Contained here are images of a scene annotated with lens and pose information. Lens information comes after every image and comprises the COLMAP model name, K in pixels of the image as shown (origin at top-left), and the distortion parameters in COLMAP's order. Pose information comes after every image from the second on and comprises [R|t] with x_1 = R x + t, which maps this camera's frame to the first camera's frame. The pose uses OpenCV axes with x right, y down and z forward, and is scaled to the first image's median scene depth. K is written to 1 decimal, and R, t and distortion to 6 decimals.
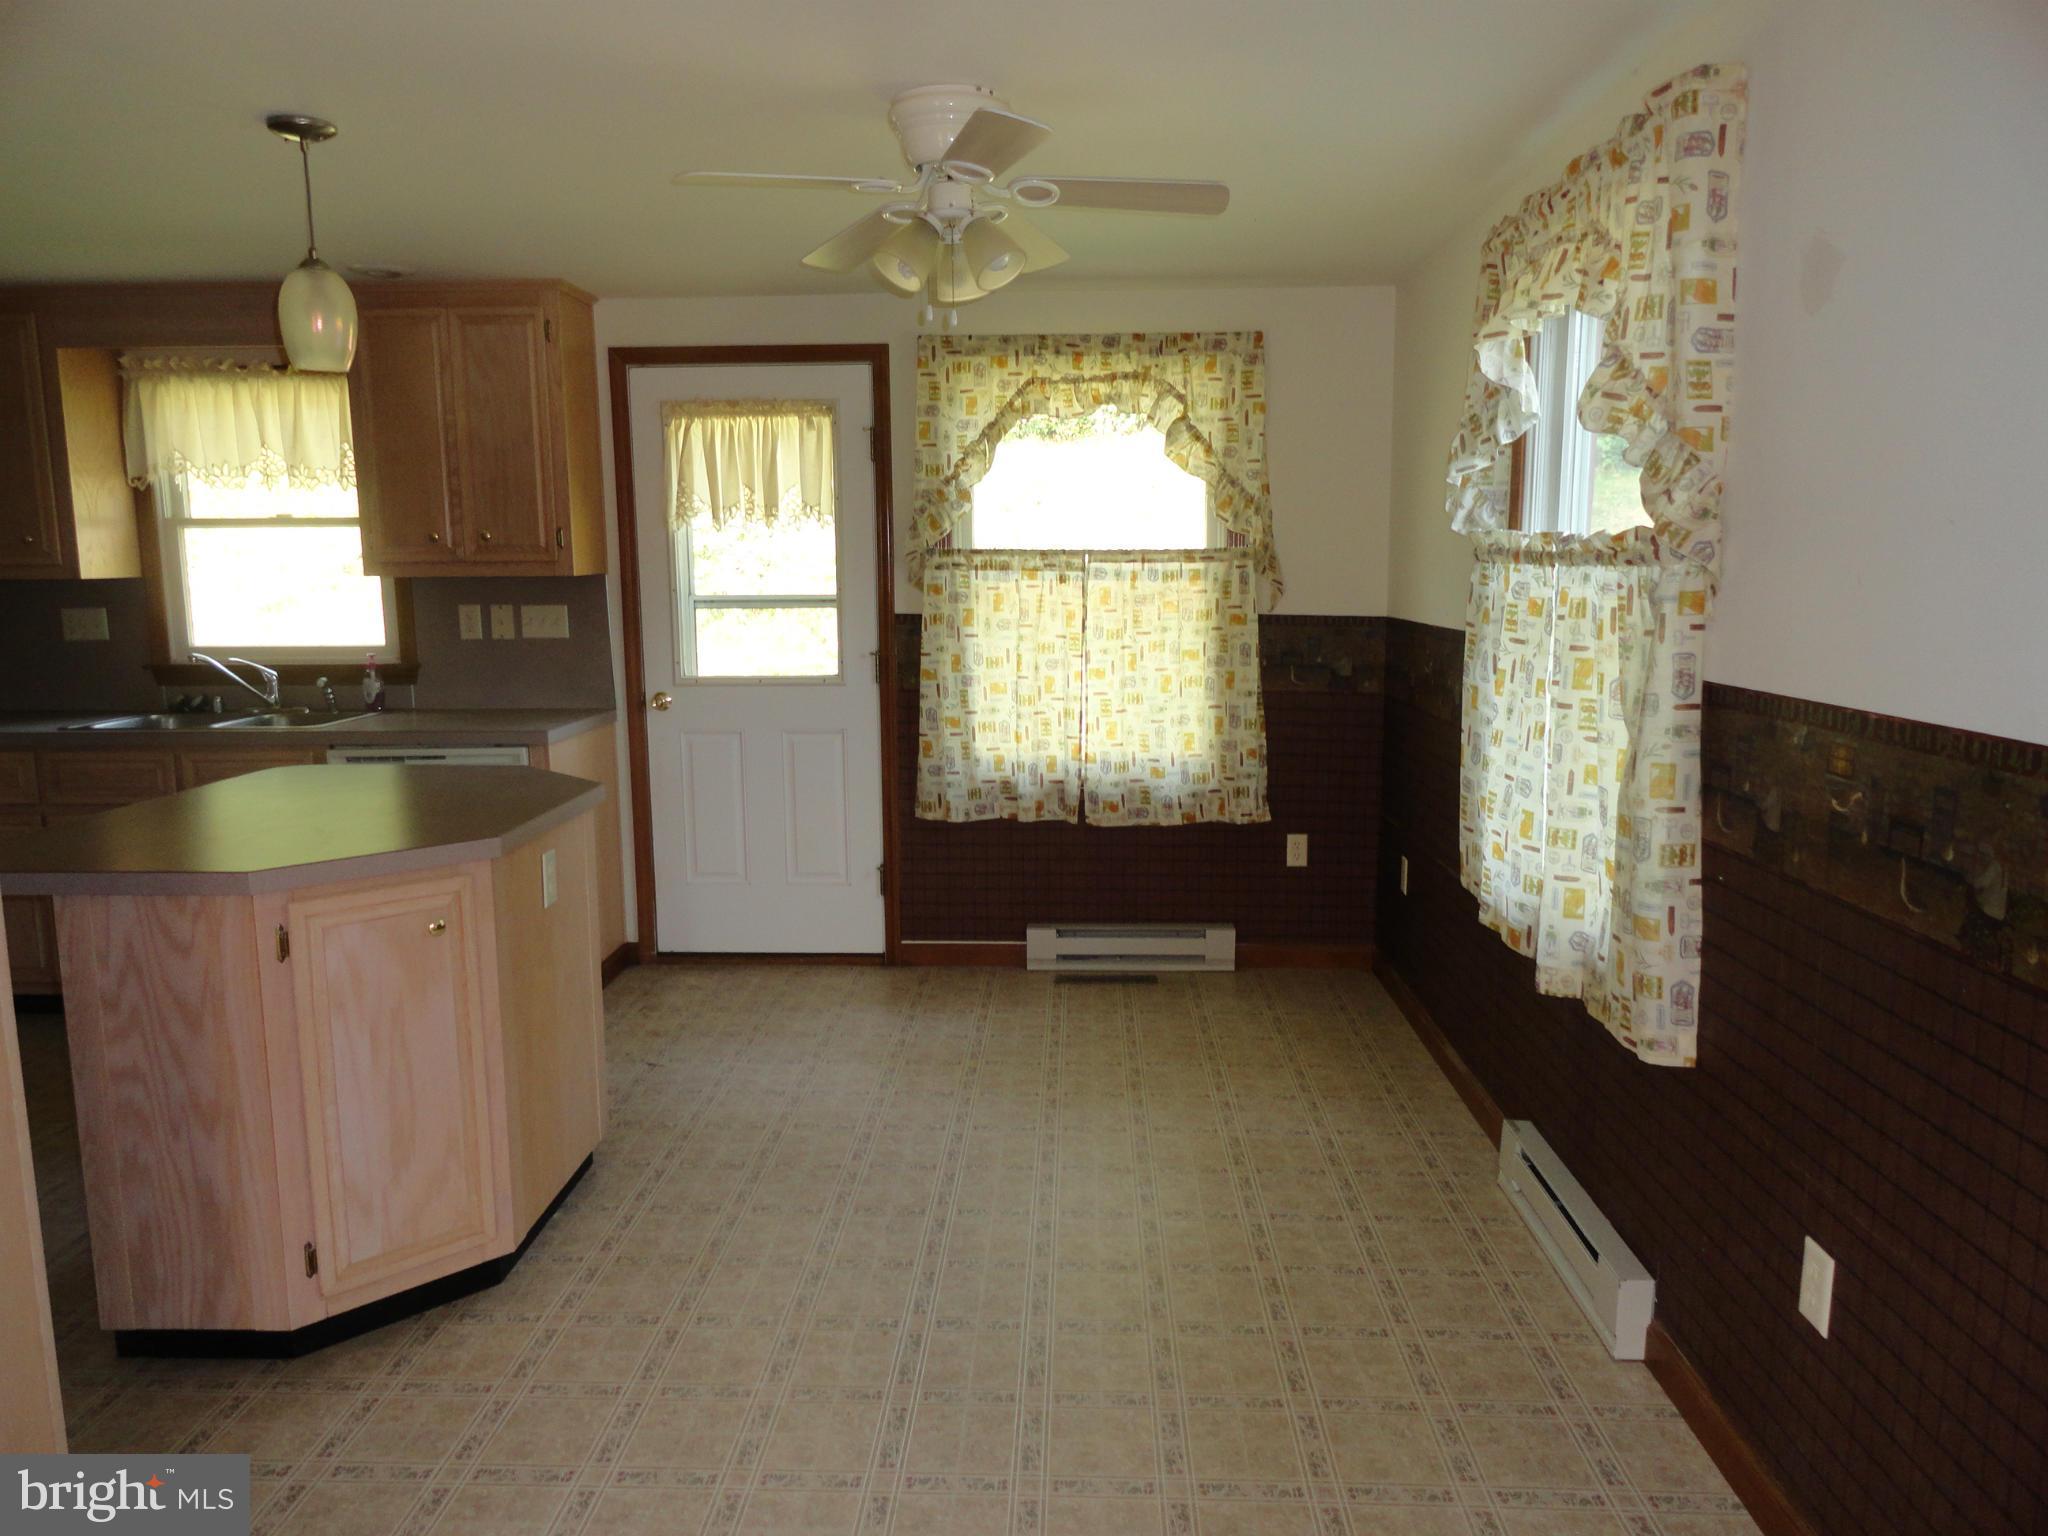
lens RADIAL K [[1410.8, 0, 1022.4], [0, 1410.8, 779.5], [0, 0, 1]] dist [0.005547, 0.001501]
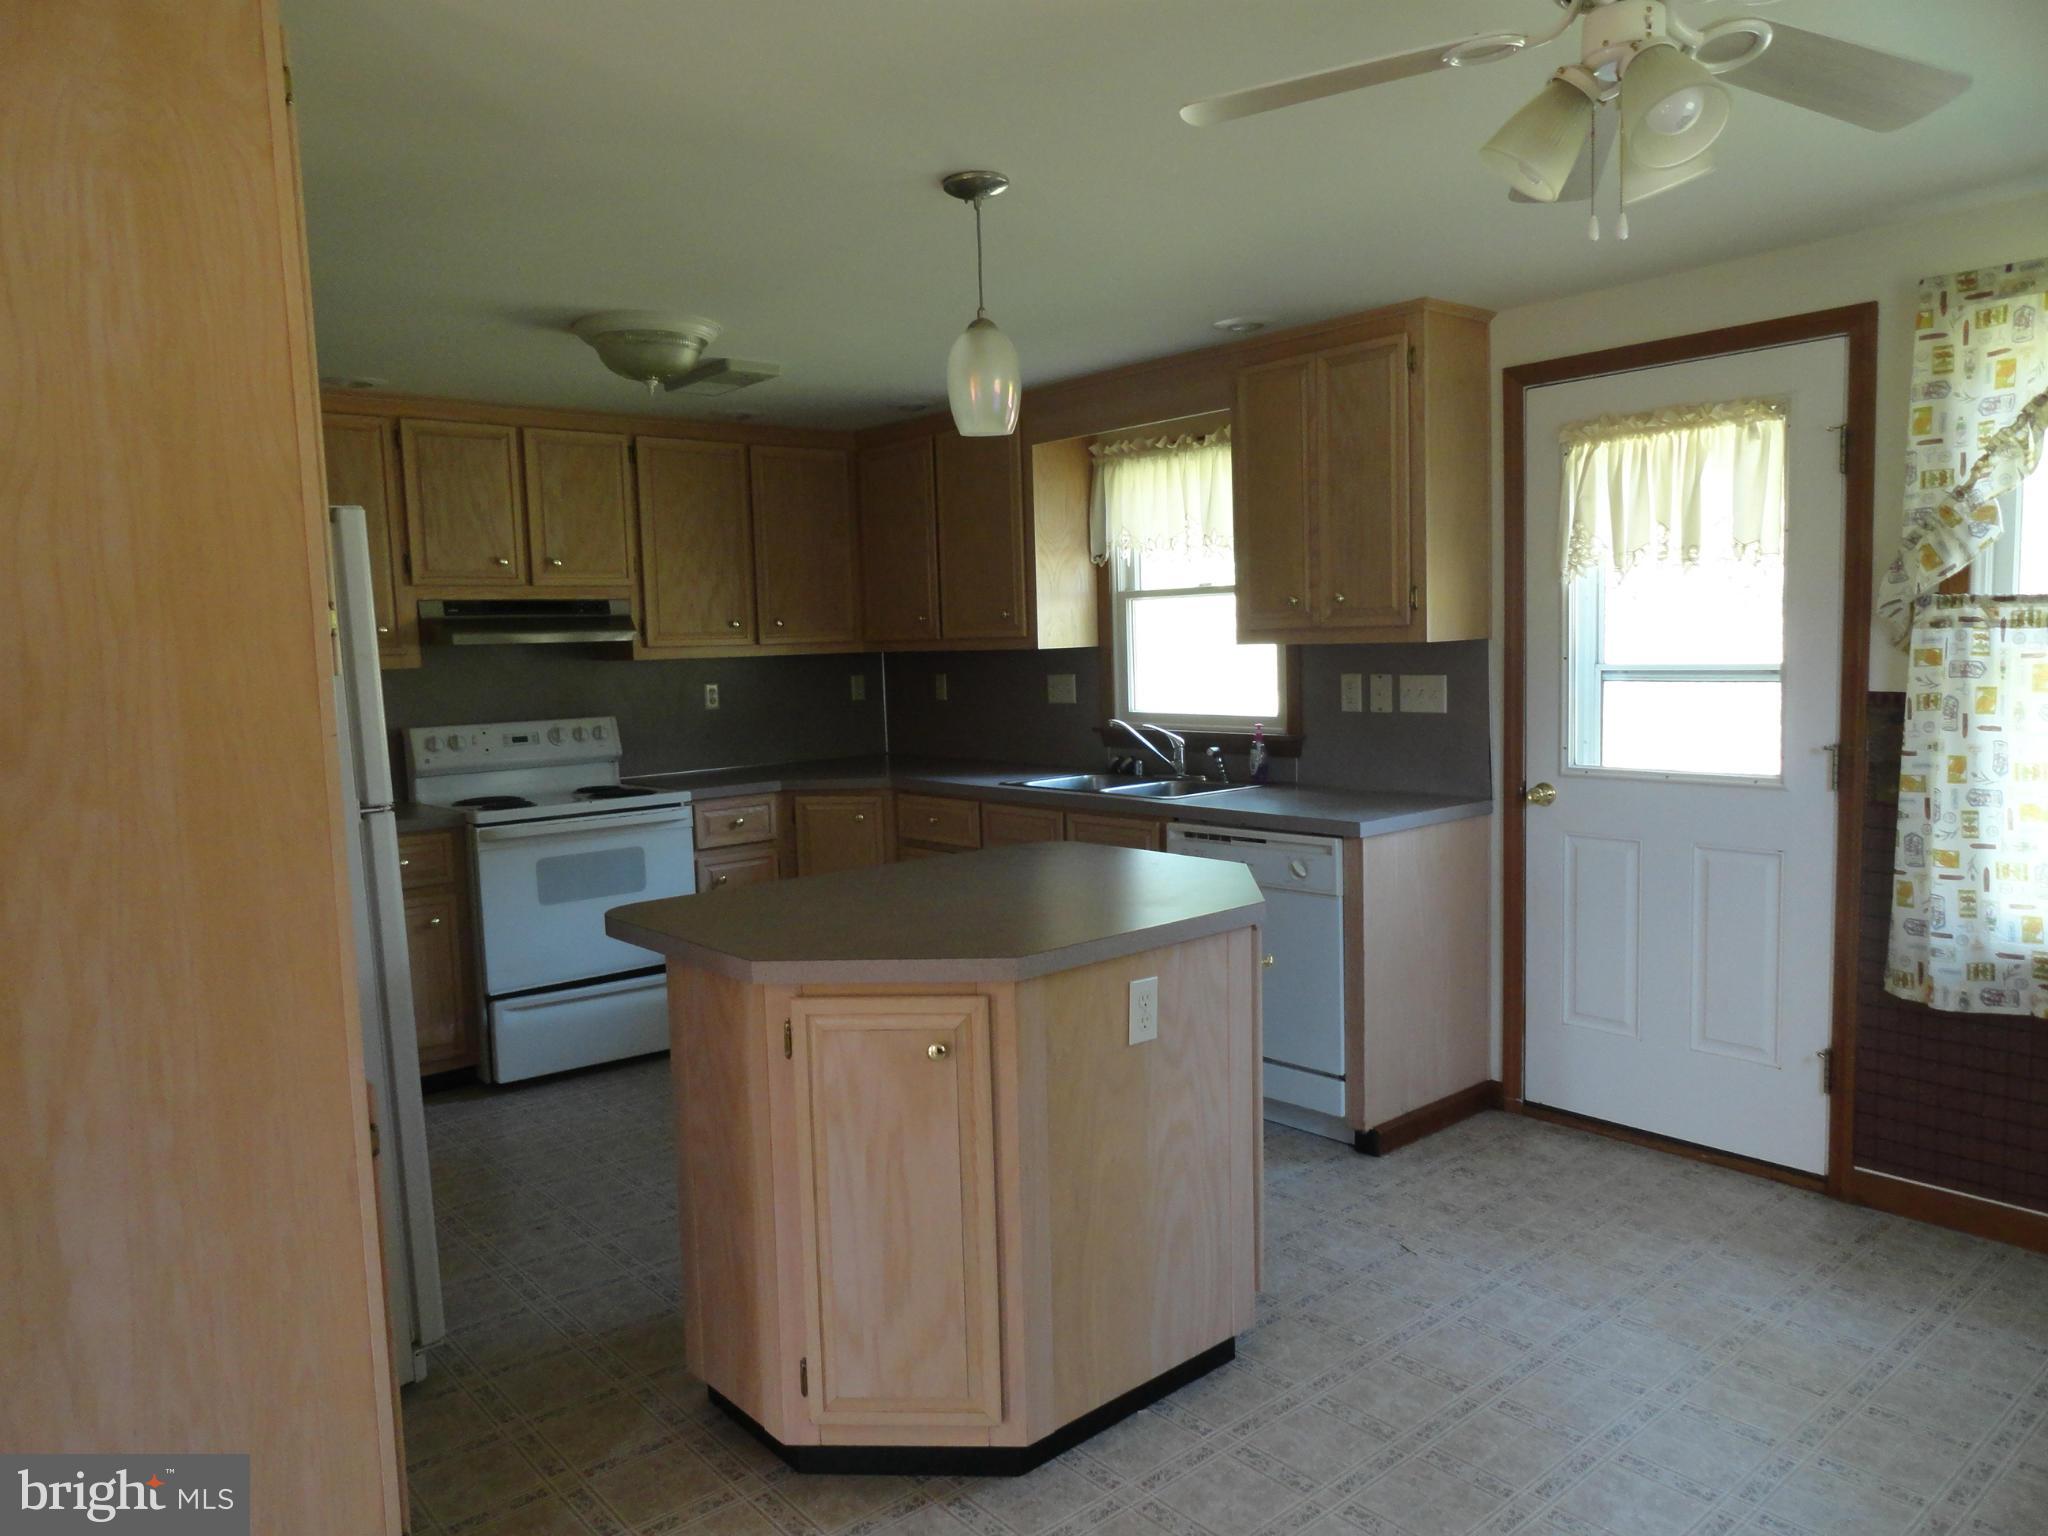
lens RADIAL K [[1410.8, 0, 1022.4], [0, 1410.8, 779.5], [0, 0, 1]] dist [0.005547, 0.001501]
pose [[0.679610, 0.062760, -0.730884, 0.138134], [-0.092405, 0.995721, -0.000421, -0.037399], [0.727730, 0.067823, 0.682502, 0.237116]]
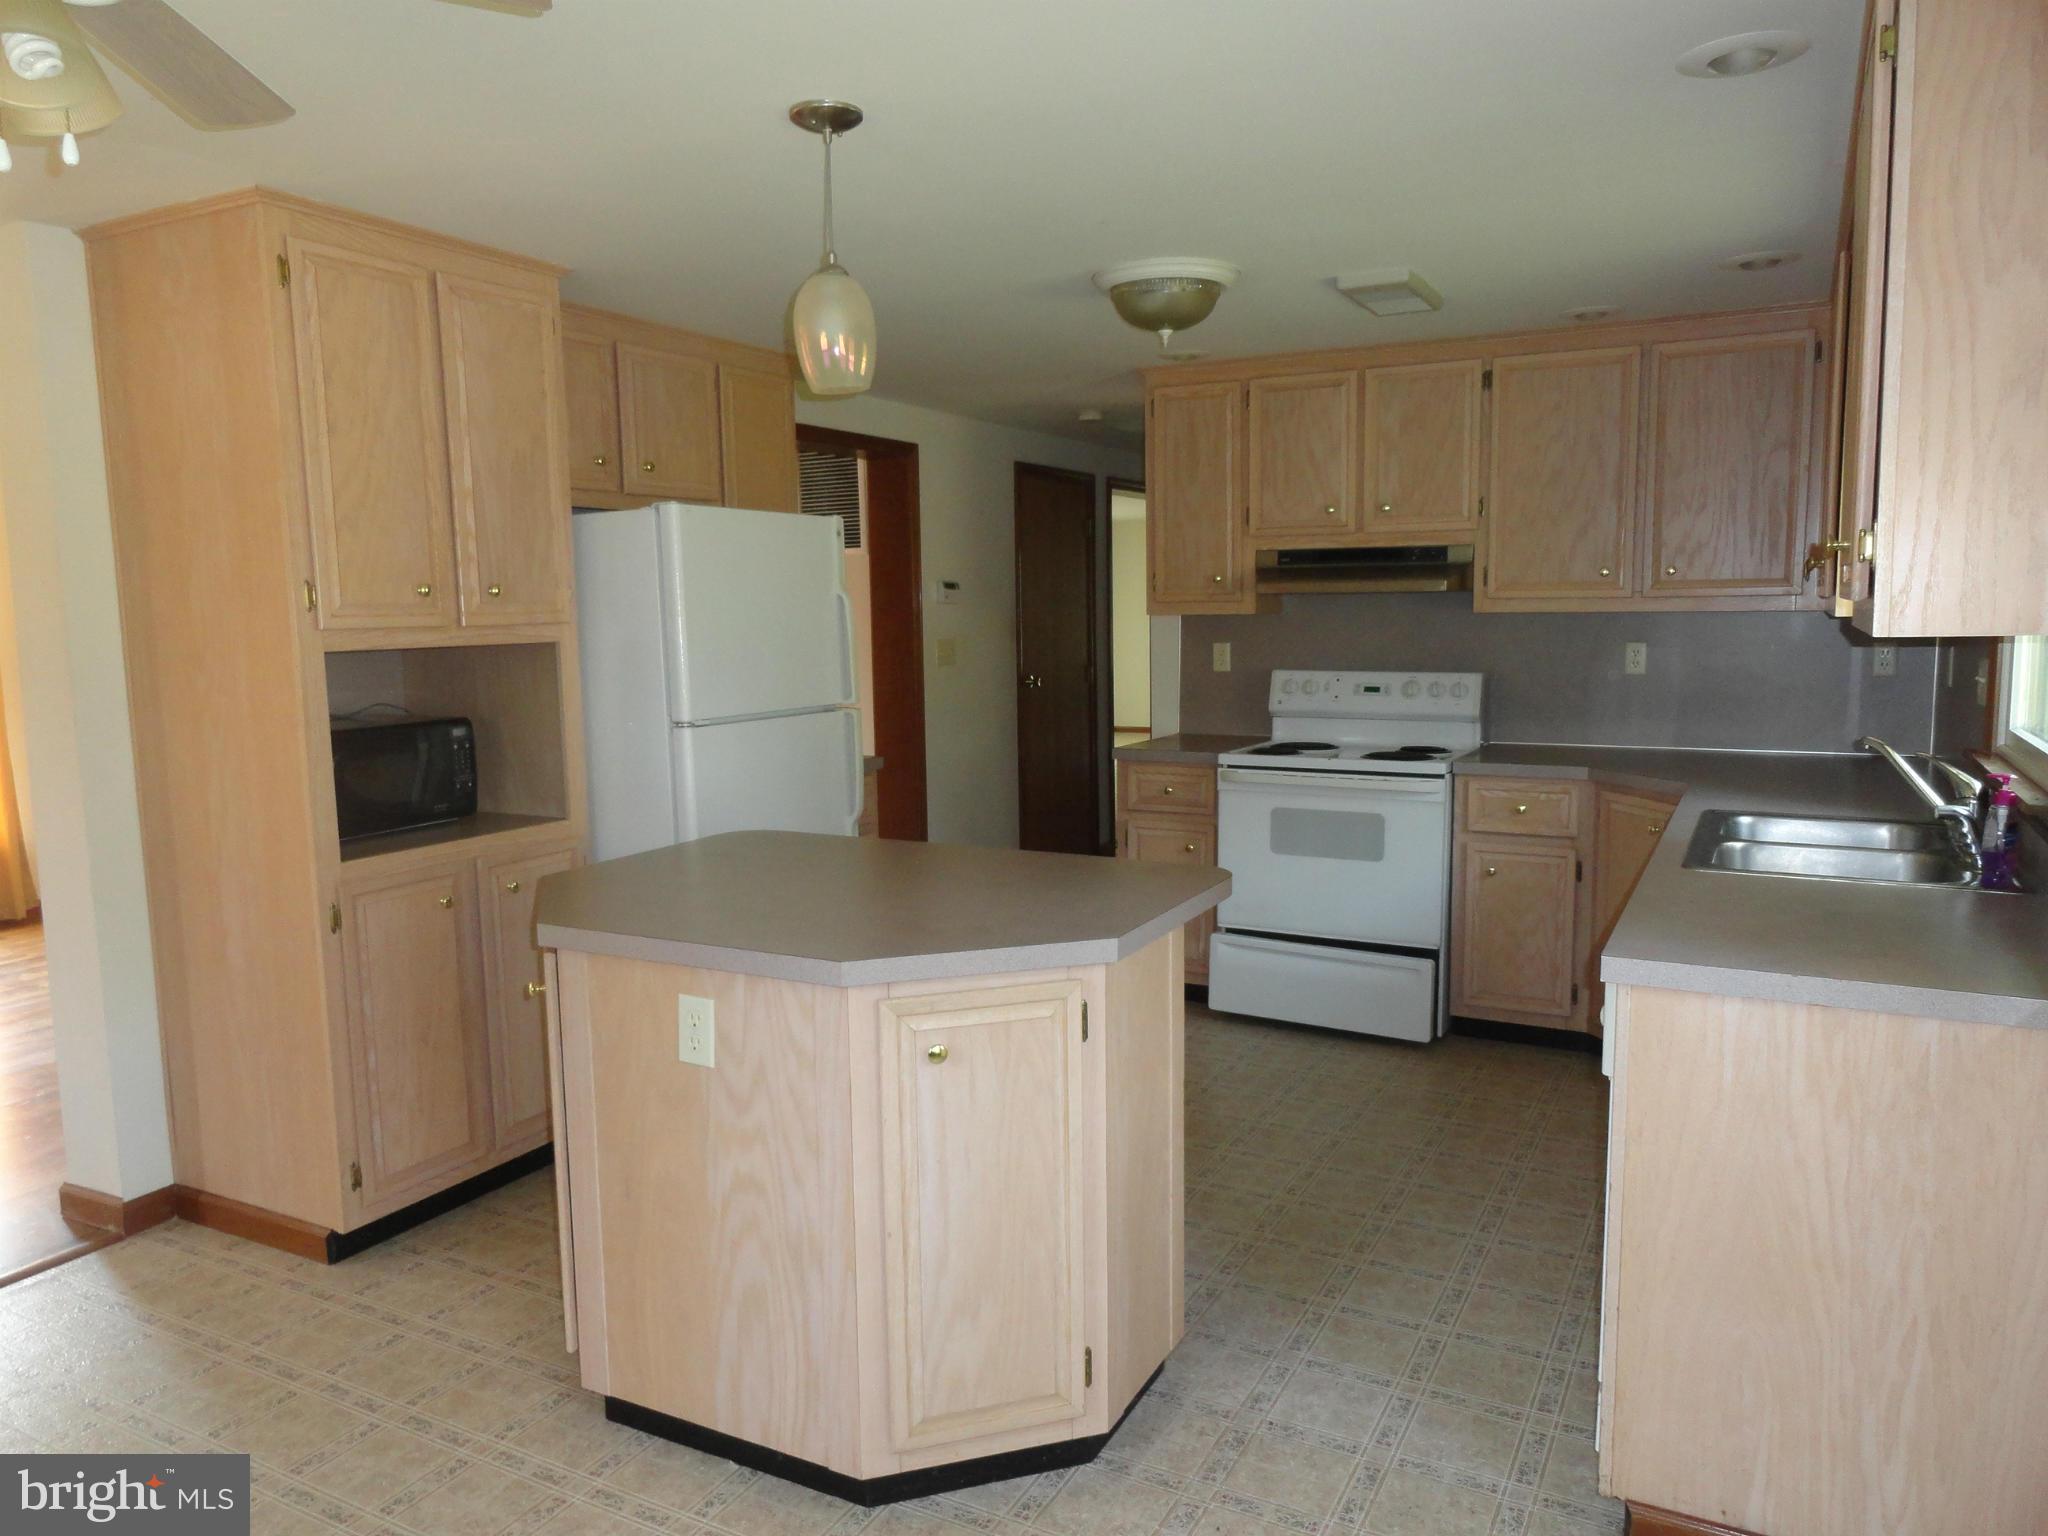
lens RADIAL K [[1410.8, 0, 1022.4], [0, 1410.8, 779.5], [0, 0, 1]] dist [0.005547, 0.001501]
pose [[-0.438314, 0.127624, -0.889715, 0.155865], [-0.125838, 0.971406, 0.201336, -0.150001], [0.889969, 0.200208, -0.409721, 0.920268]]
